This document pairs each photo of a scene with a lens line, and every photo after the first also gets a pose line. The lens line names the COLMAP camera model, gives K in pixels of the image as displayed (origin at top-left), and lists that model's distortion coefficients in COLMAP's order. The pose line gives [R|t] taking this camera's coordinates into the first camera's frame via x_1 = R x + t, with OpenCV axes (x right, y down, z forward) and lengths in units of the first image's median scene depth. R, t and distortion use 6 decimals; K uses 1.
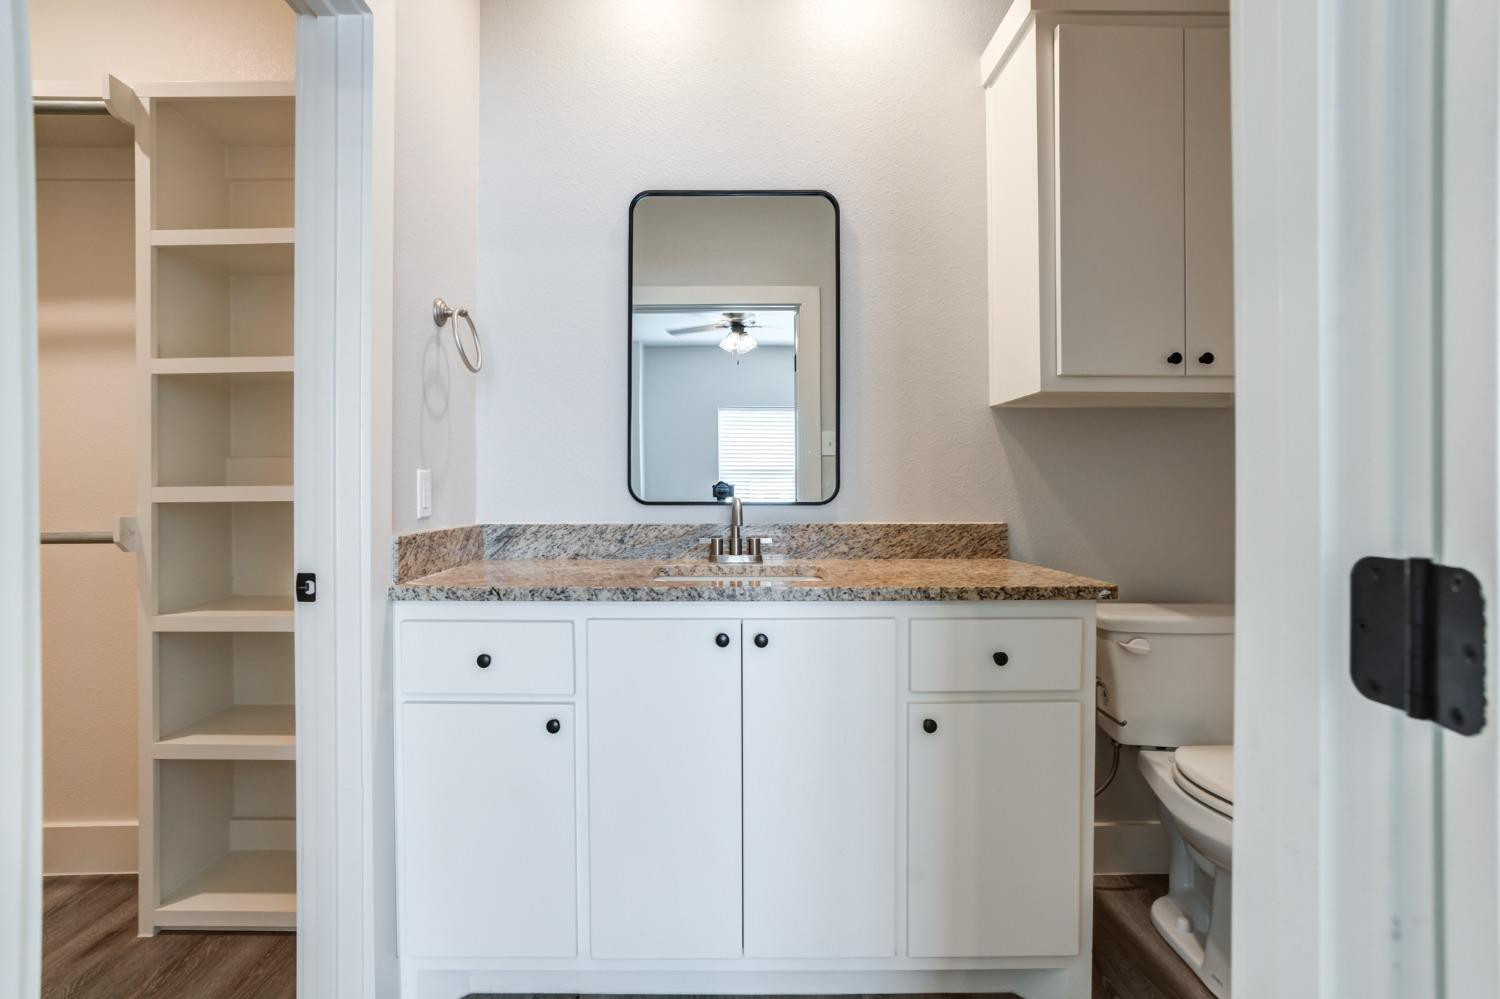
lens RADIAL K [[688.7, 0, 735.1], [0, 688.7, 491.8], [0, 0, 1]] dist [-0.039518, 0.012414]
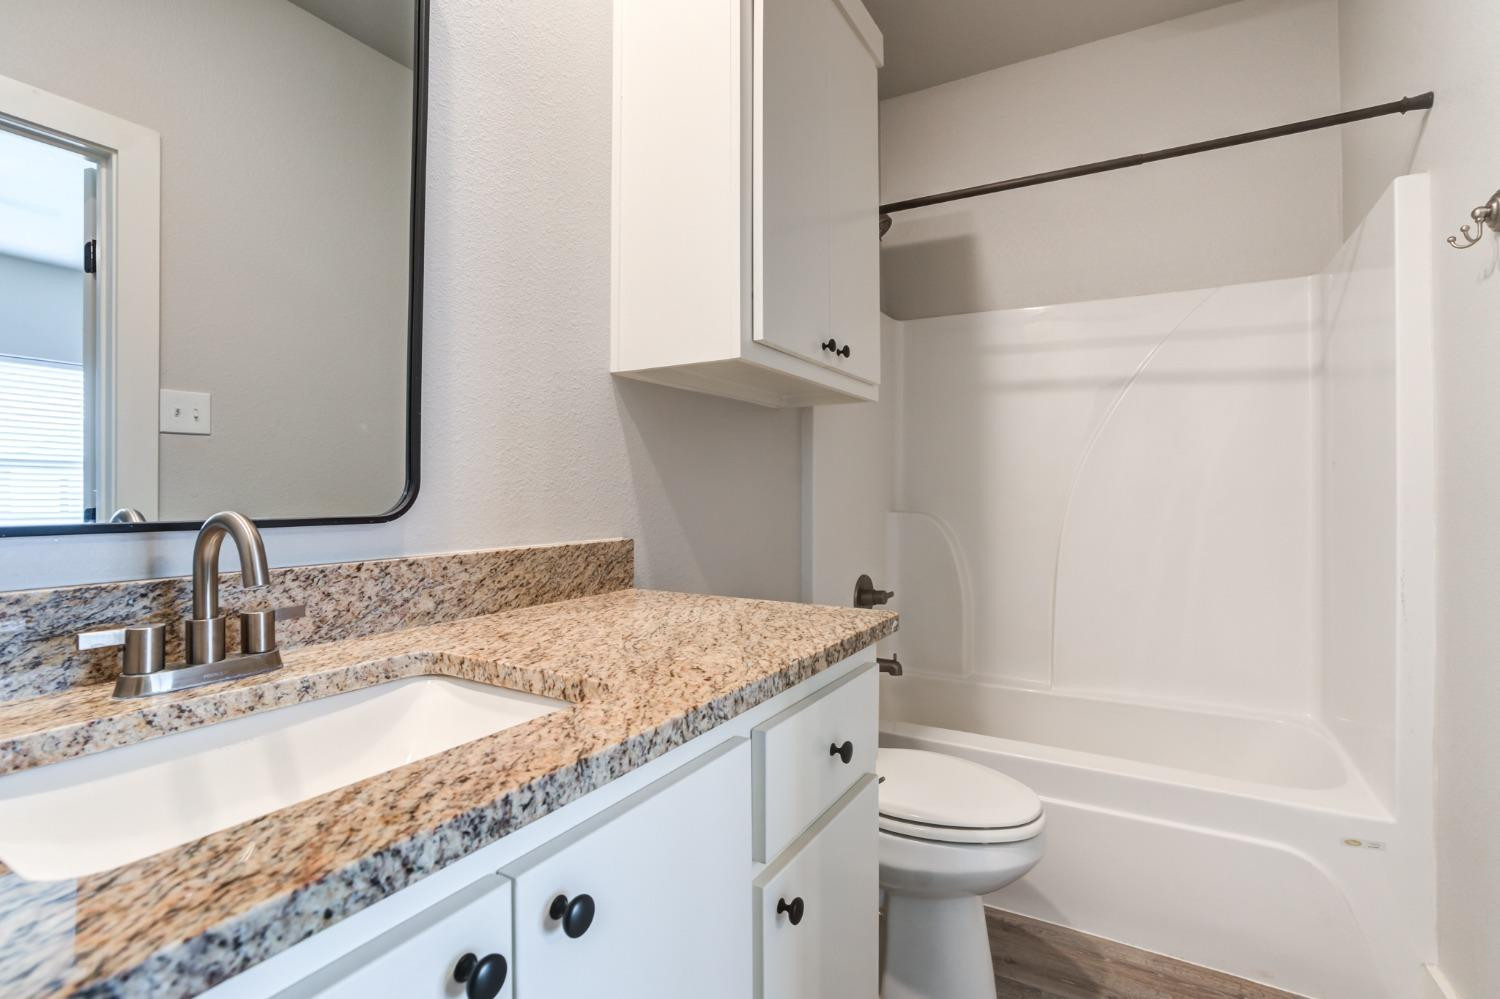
lens RADIAL K [[688.7, 0, 757.5], [0, 688.7, 497.0], [0, 0, 1]] dist [-0.039518, 0.012414]
pose [[0.529167, -0.005340, 0.848501, -0.148725], [0.003417, 0.999985, 0.004162, -0.000113], [-0.848511, 0.000697, 0.529178, 0.522151]]
